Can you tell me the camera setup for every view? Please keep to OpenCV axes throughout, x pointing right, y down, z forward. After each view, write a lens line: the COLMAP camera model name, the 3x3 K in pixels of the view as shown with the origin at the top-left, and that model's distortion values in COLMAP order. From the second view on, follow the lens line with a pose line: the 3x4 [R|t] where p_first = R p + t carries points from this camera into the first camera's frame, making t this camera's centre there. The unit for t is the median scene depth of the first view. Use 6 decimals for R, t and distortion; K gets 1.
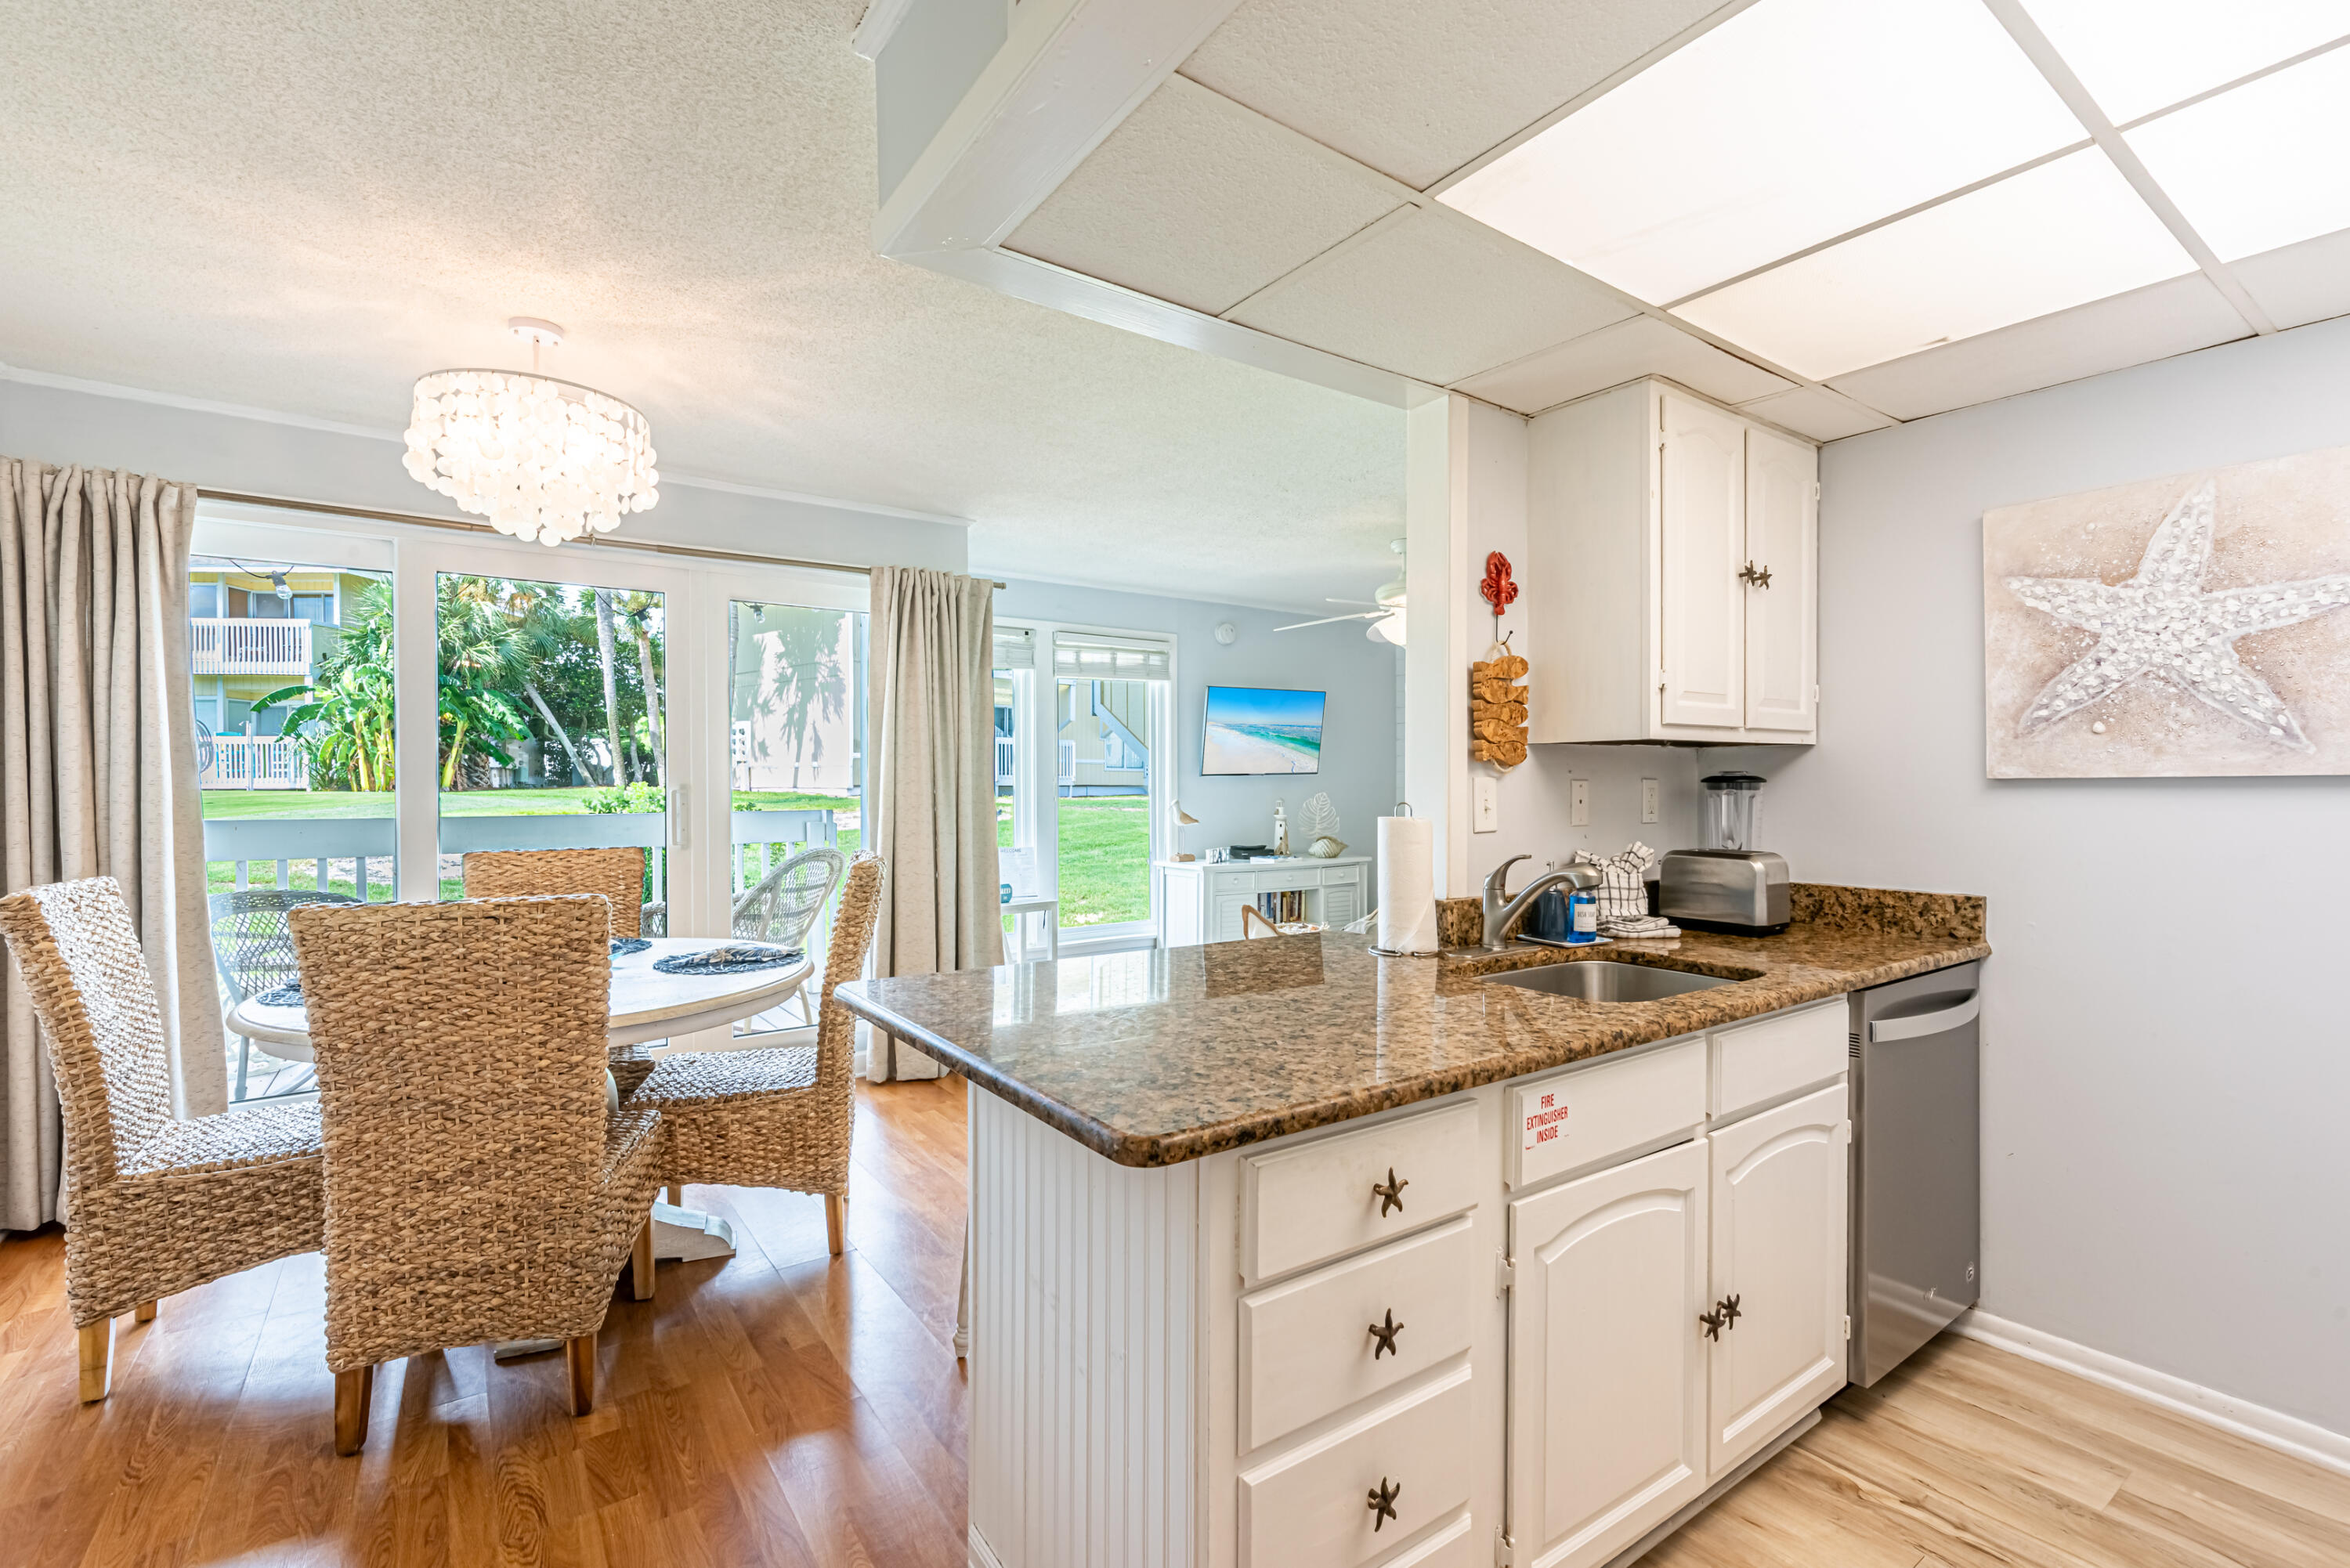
lens RADIAL K [[1046.8, 0, 1198.5], [0, 1046.8, 779.1], [0, 0, 1]] dist [0.011047, -0.001482]
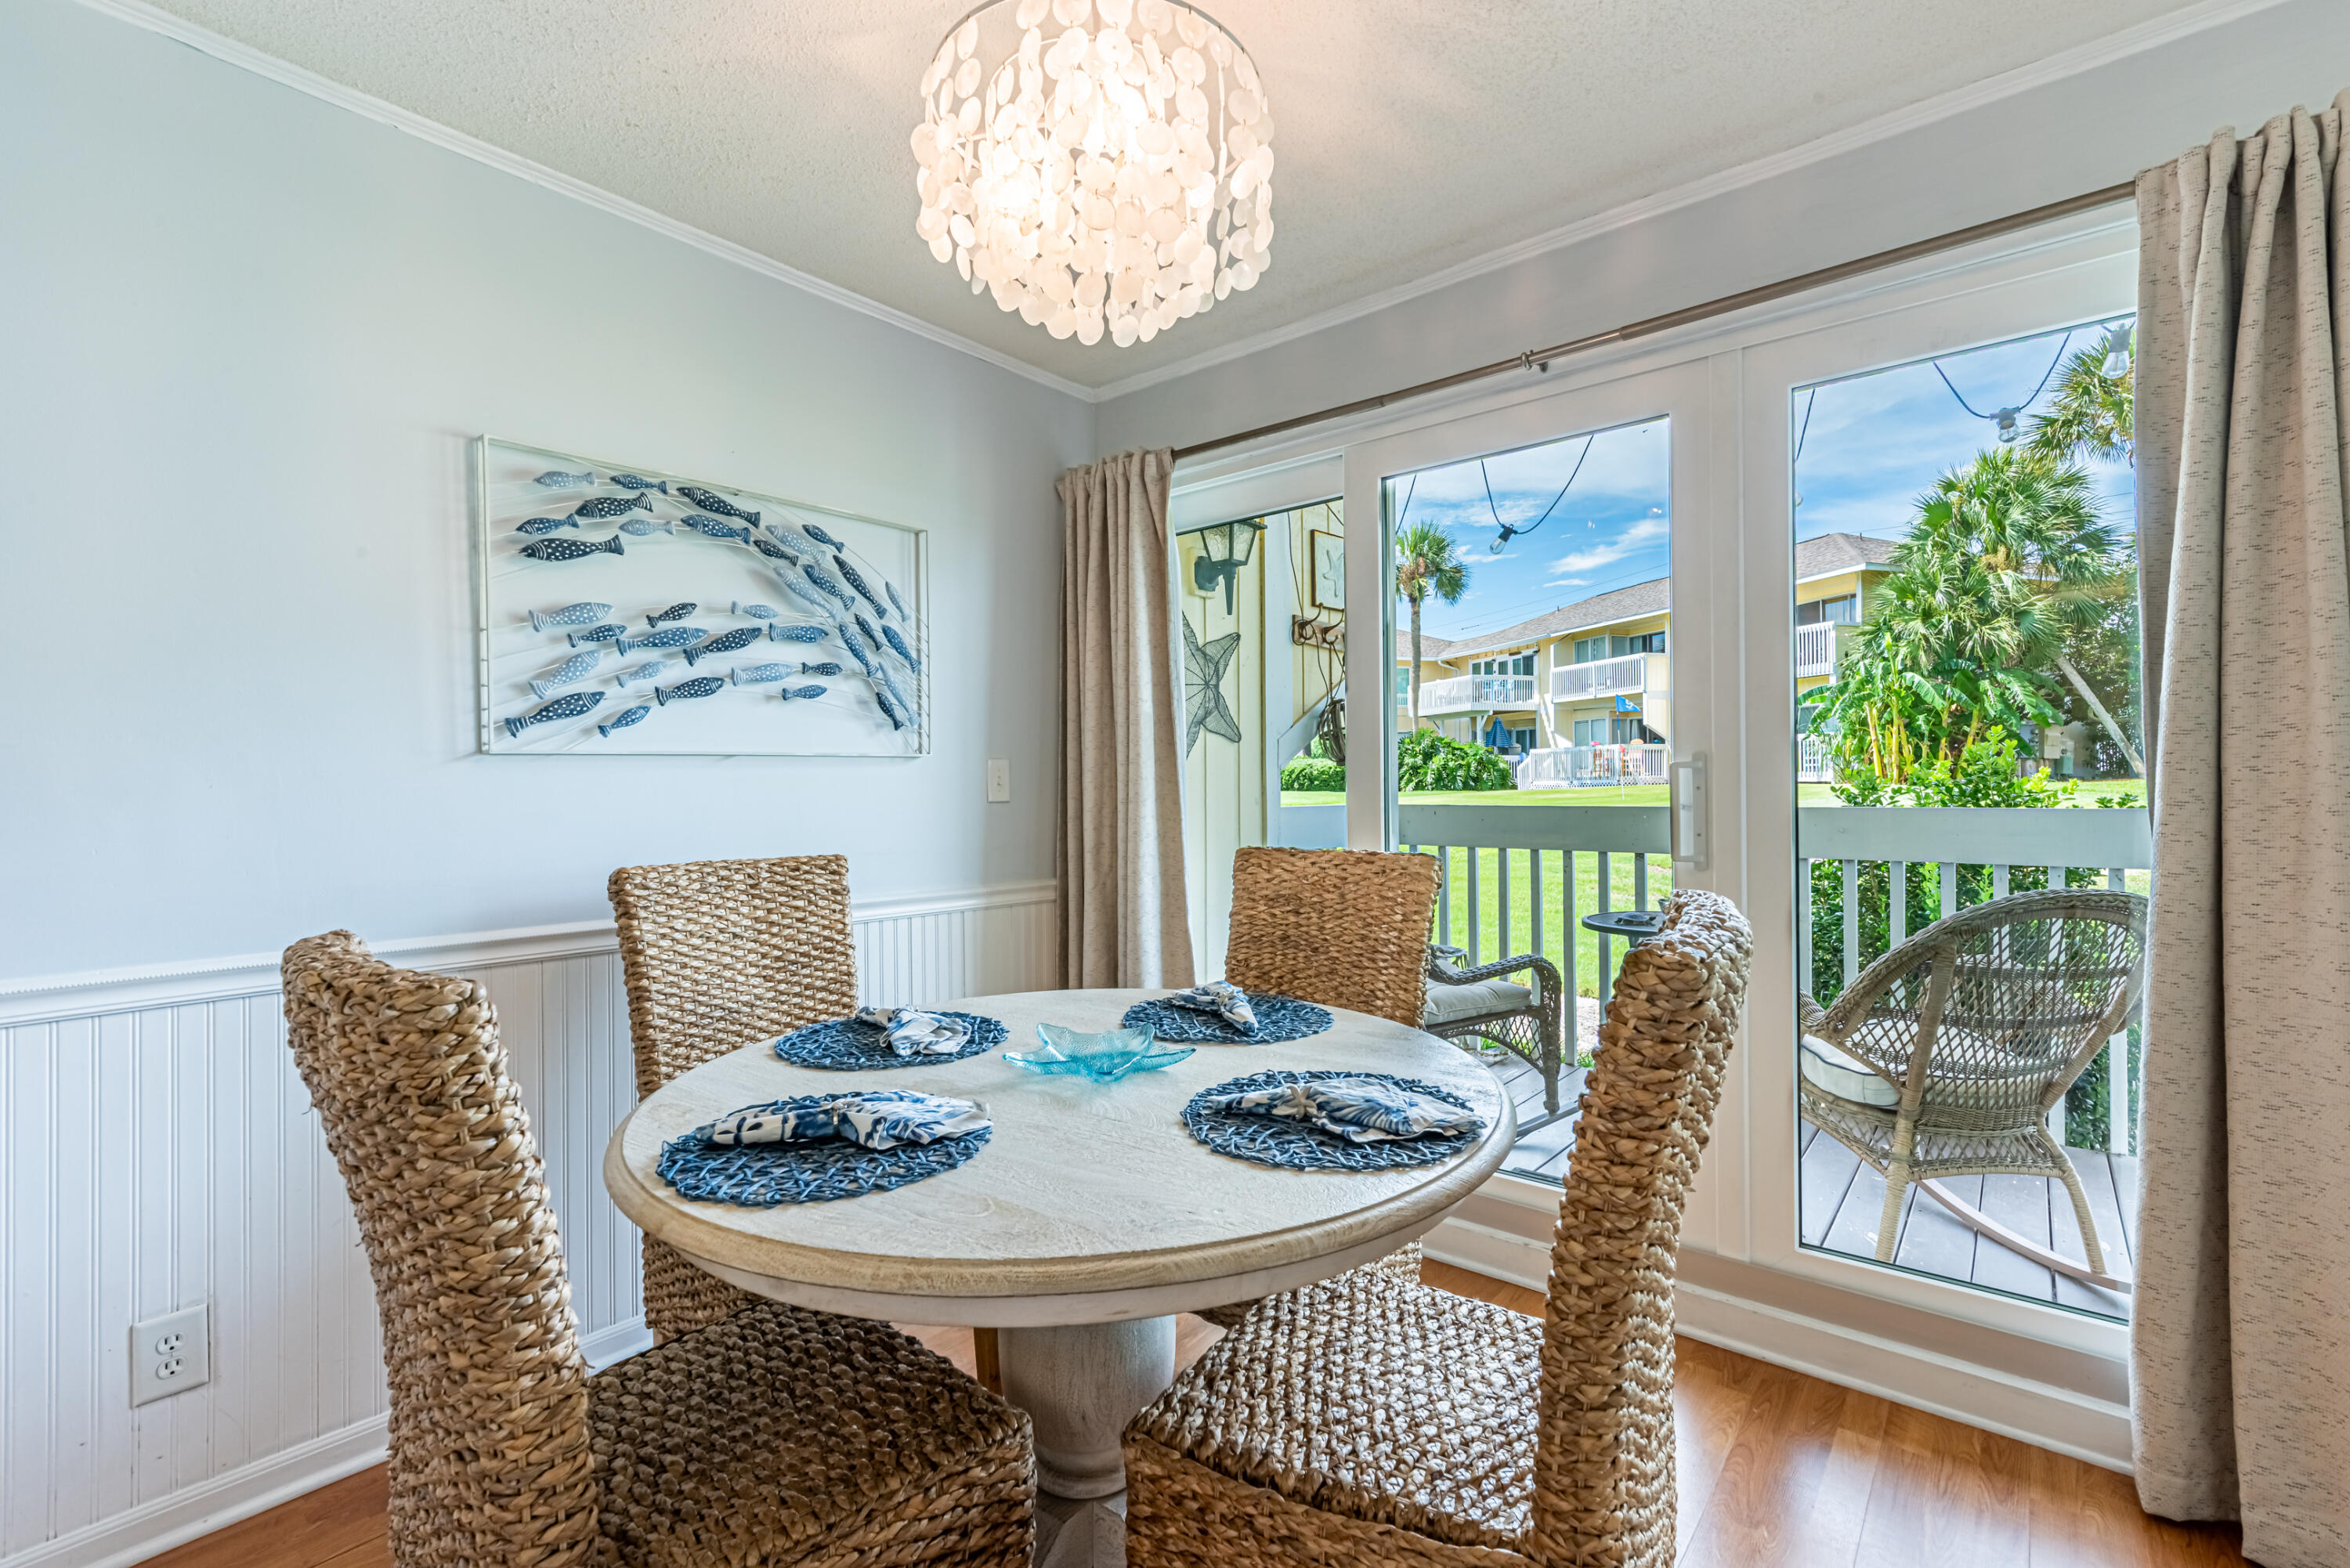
lens RADIAL K [[1046.8, 0, 1210.6], [0, 1046.8, 799.9], [0, 0, 1]] dist [0.011047, -0.001482]
pose [[0.272359, 0.012310, -0.962117, 0.000184], [0.010928, 0.999814, 0.015886, 0.003537], [0.962134, -0.014840, 0.272174, 0.111574]]
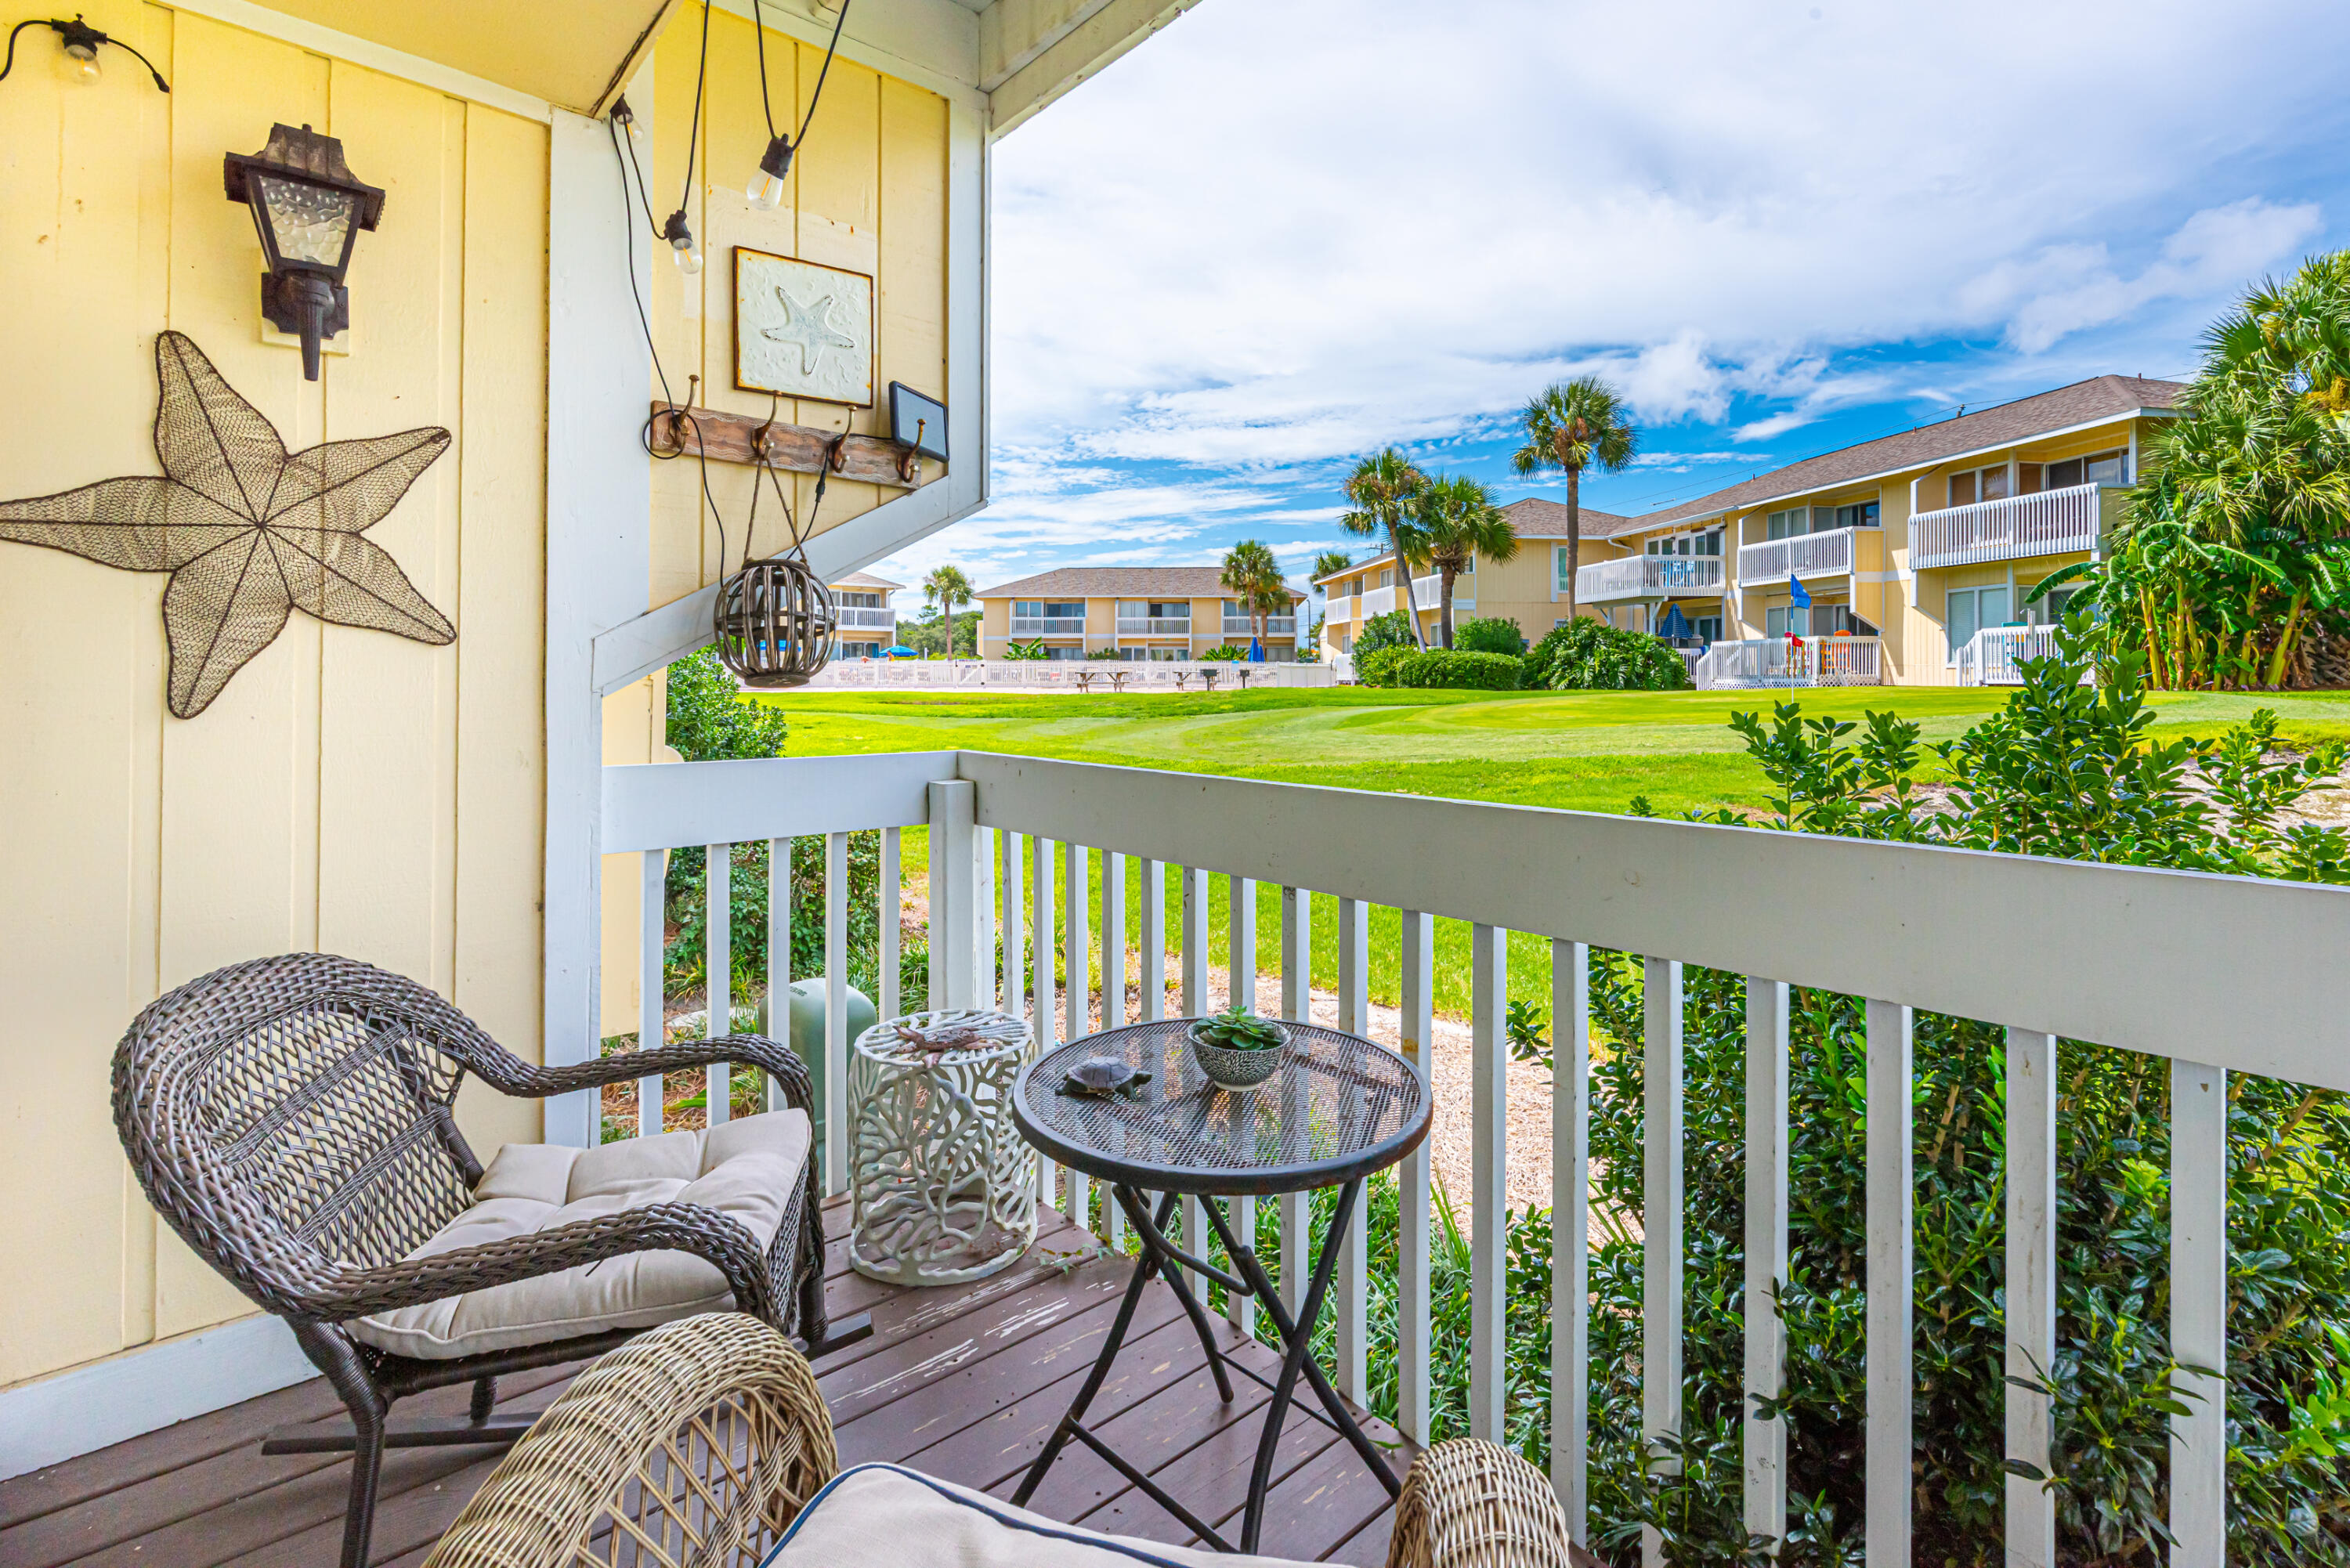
lens RADIAL K [[1082.7, 0, 1205.0], [0, 1082.7, 686.3], [0, 0, 1]] dist [-0.015948, 0.001665]
pose [[0.095330, 0.010524, -0.995390, -0.064604], [0.001660, 0.999941, 0.010731, -0.000360], [0.995444, -0.002675, 0.095307, 0.213296]]
